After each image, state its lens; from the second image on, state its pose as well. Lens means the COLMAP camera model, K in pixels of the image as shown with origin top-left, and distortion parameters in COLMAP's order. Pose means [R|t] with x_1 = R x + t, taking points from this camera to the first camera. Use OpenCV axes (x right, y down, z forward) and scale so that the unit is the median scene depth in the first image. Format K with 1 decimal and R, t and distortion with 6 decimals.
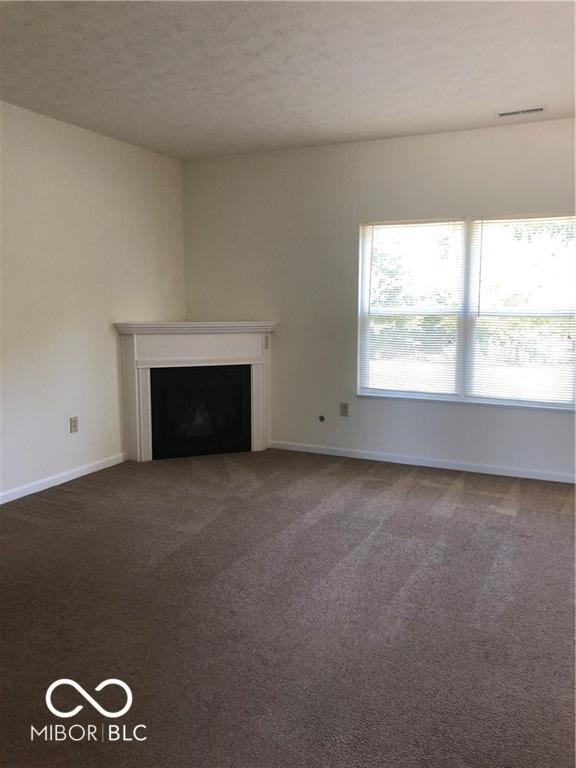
lens RADIAL K [[642.0, 0, 288.1], [0, 642.0, 387.6], [0, 0, 1]] dist [0.031907, -0.066137]
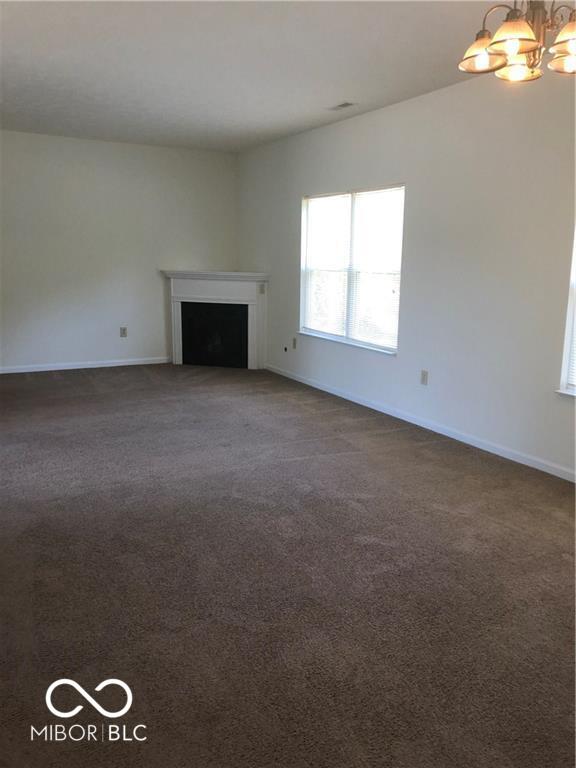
lens RADIAL K [[642.0, 0, 287.9], [0, 642.0, 381.2], [0, 0, 1]] dist [0.031907, -0.066137]
pose [[0.794539, 0.131503, -0.592803, 0.869893], [-0.099196, 0.991263, 0.086940, -0.001165], [0.599056, -0.010274, 0.800641, -0.042301]]
